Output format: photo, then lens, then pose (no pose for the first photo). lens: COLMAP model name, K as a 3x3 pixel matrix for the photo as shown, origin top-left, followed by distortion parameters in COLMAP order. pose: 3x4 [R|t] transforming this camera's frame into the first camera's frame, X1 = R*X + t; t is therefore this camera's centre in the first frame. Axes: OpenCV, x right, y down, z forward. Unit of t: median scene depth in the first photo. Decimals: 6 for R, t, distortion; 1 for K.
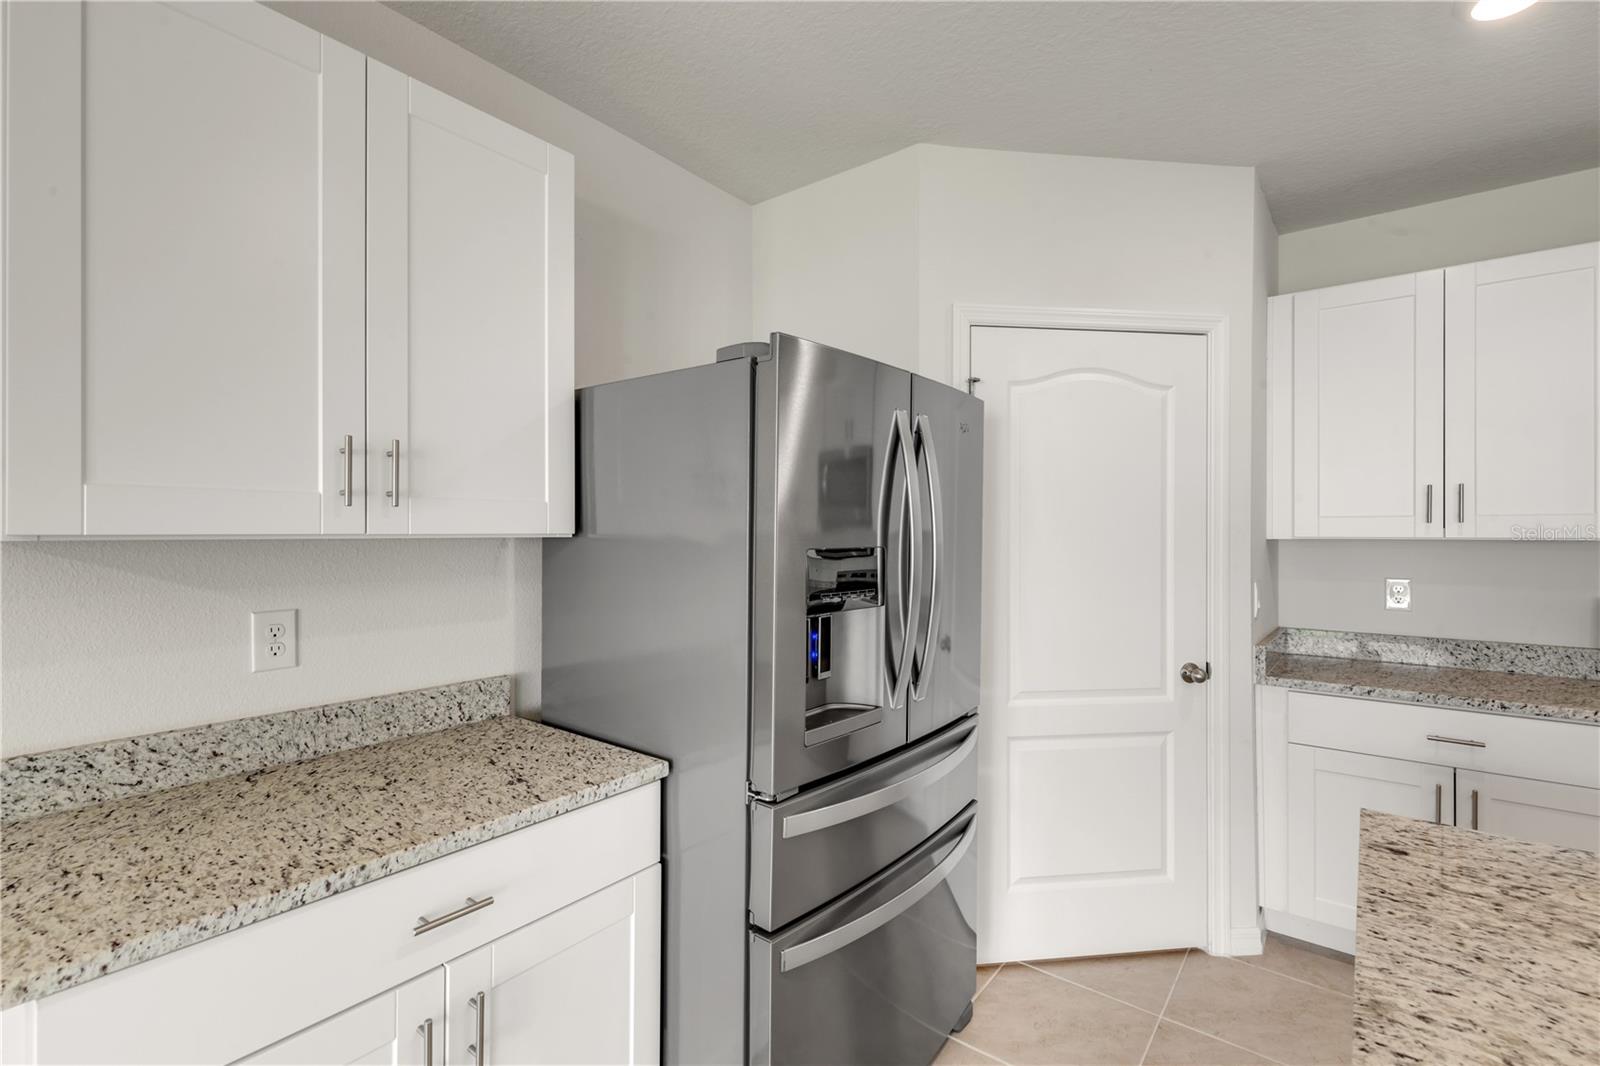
lens RADIAL K [[715.7, 0, 801.8], [0, 715.7, 530.0], [0, 0, 1]] dist [0.005364, 0.000321]
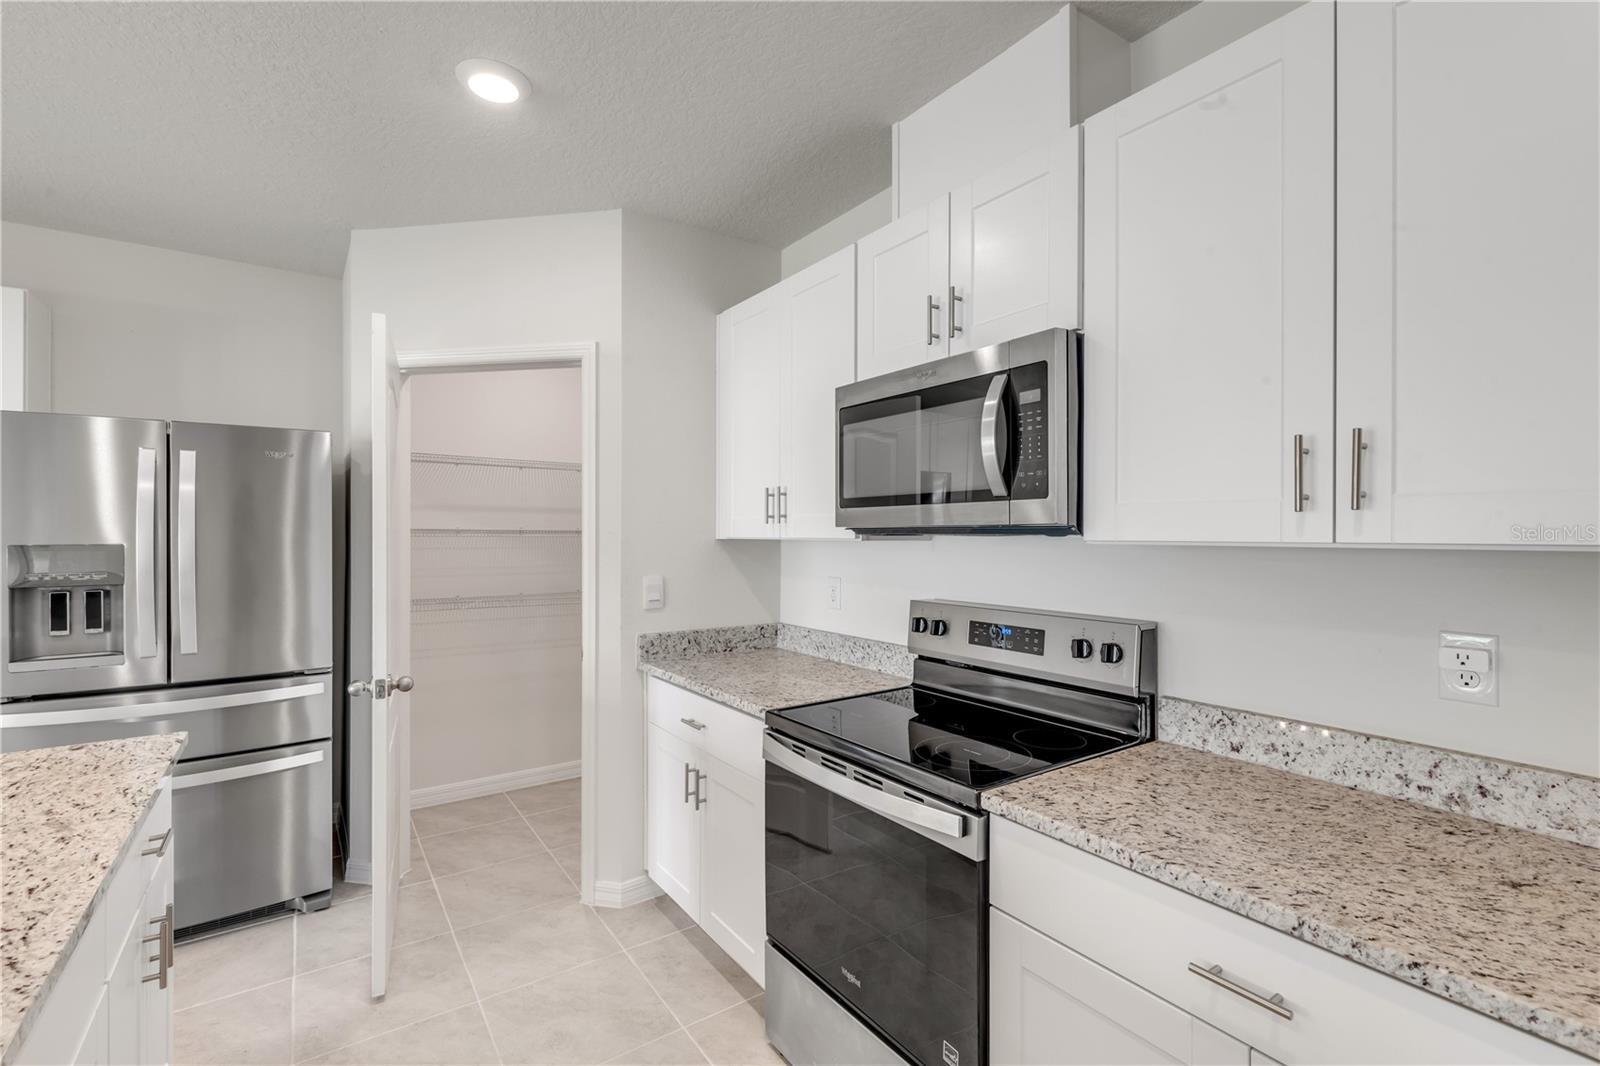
lens RADIAL K [[720.6, 0, 800.4], [0, 720.6, 529.0], [0, 0, 1]] dist [0.005817, -0.000300]
pose [[0.956168, -0.003522, -0.292798, 1.789558], [0.003006, 0.999993, -0.002211, 0.000589], [0.292804, 0.001234, 0.956172, 0.005248]]
